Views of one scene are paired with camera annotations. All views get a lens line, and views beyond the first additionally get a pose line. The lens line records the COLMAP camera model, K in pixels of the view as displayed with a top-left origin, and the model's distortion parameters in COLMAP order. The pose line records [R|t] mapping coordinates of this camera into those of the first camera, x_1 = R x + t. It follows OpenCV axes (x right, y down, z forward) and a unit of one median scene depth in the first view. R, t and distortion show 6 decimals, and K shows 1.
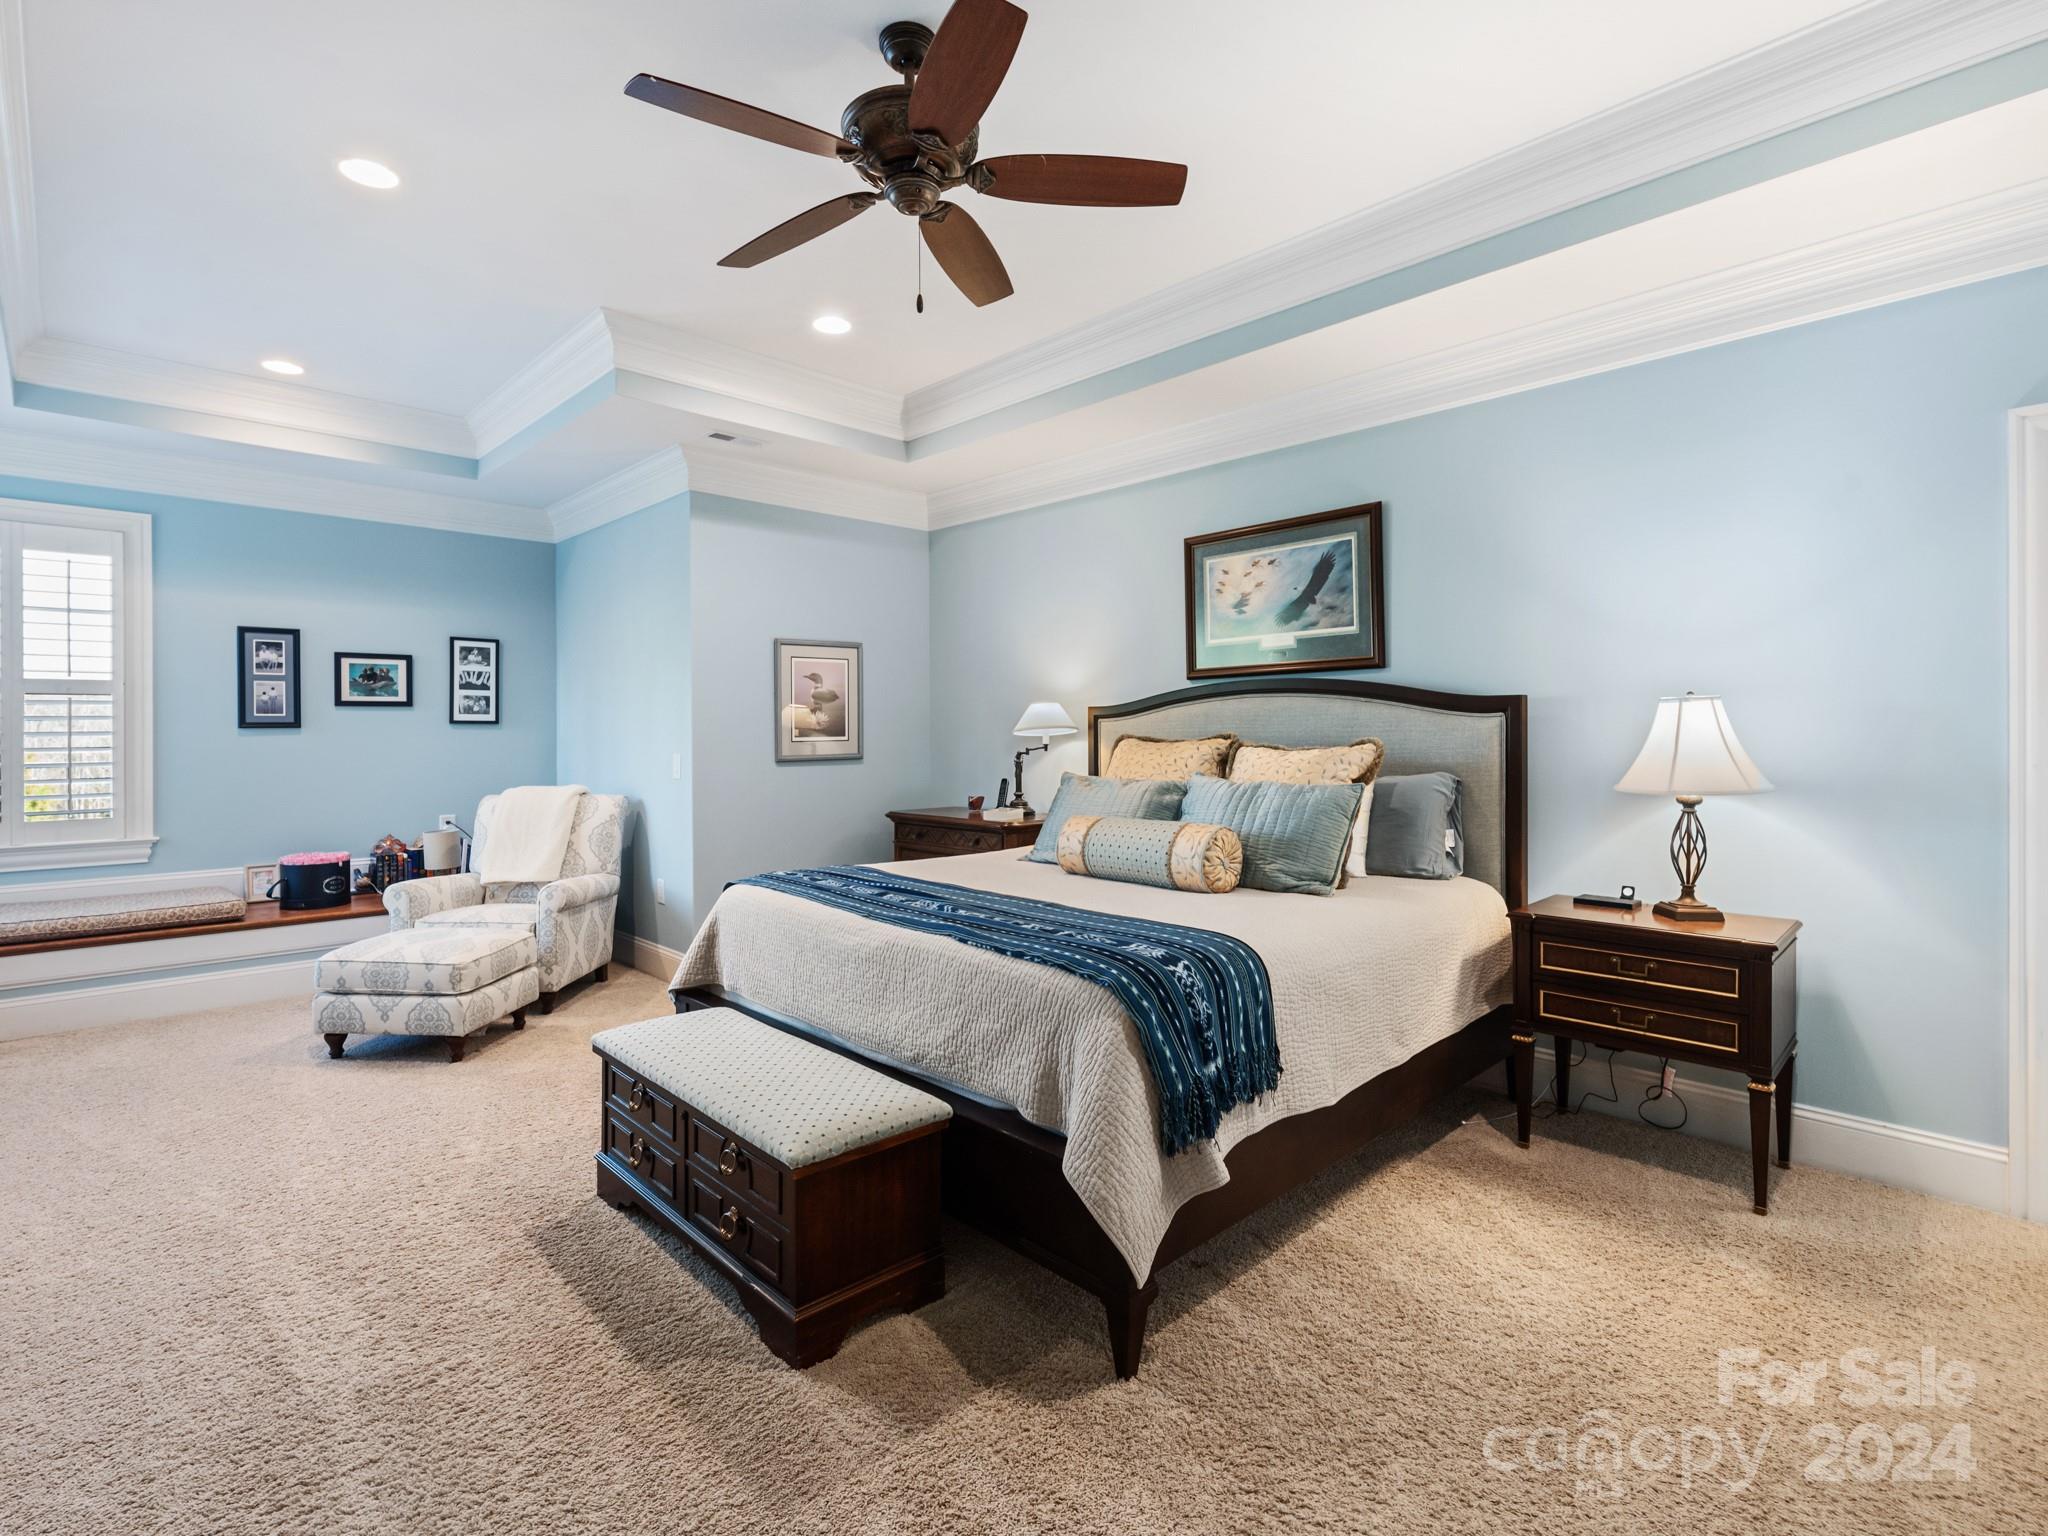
lens RADIAL K [[998.8, 0, 1028.4], [0, 998.8, 727.3], [0, 0, 1]] dist [-0.000902, -0.000585]
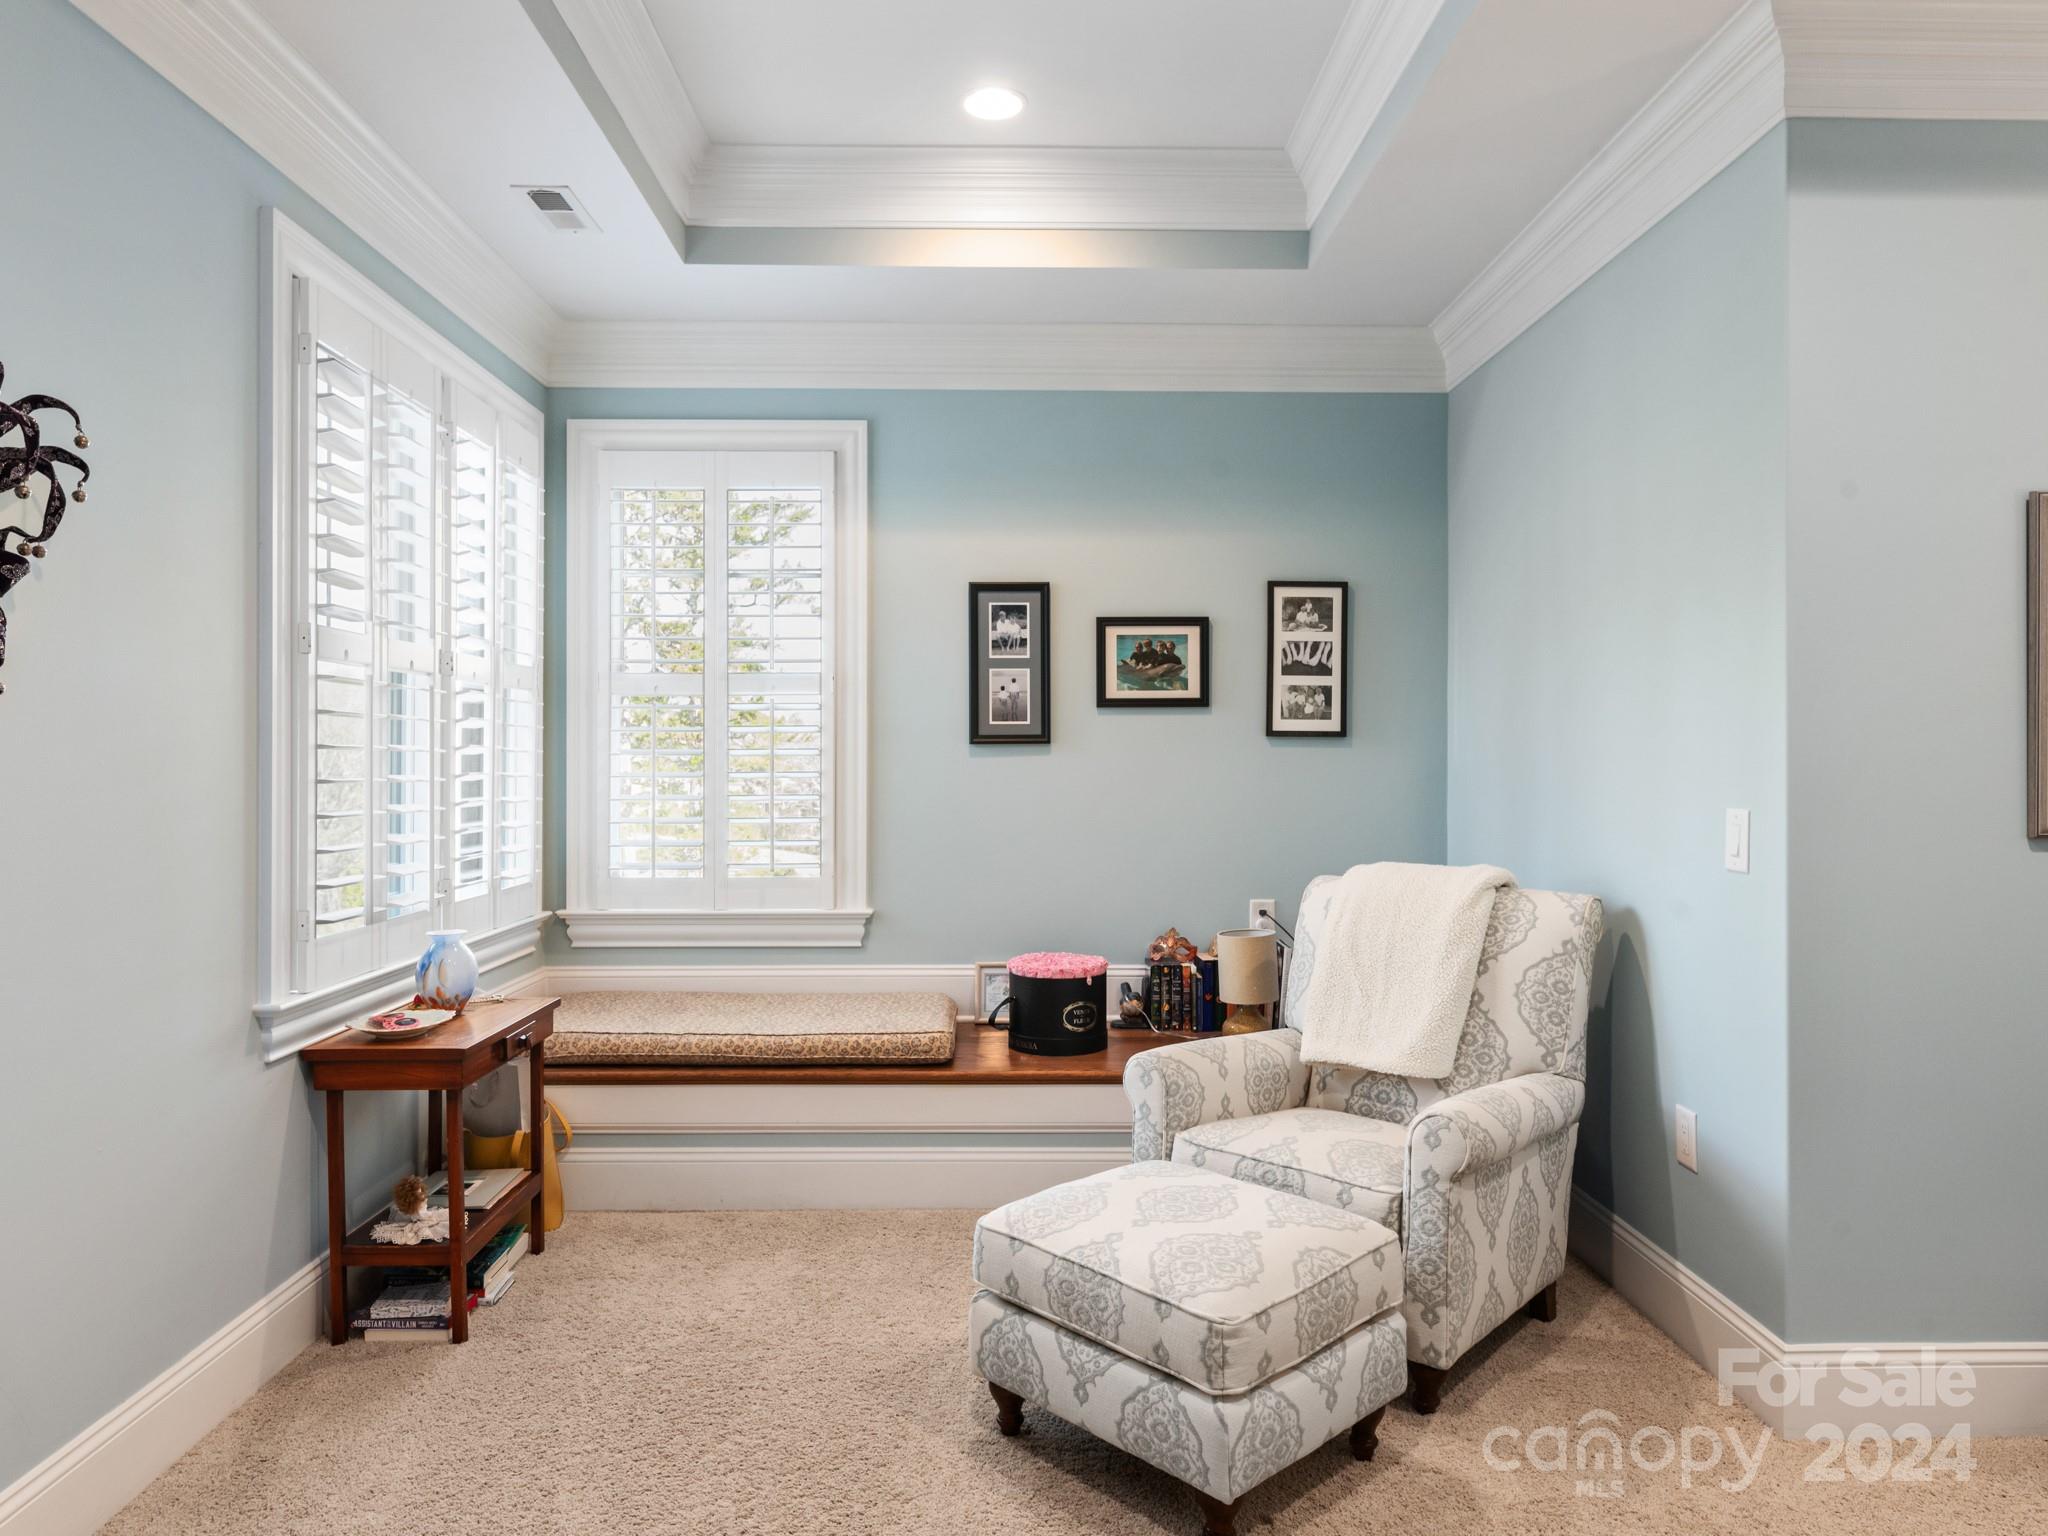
lens RADIAL K [[1338.1, 0, 1021.8], [0, 1338.1, 763.6], [0, 0, 1]] dist [-0.007125, -0.001922]
pose [[0.734220, 0.009457, -0.678846, -0.190534], [-0.001312, 0.999921, 0.012510, 0.002466], [0.678910, -0.008295, 0.734174, 0.396624]]
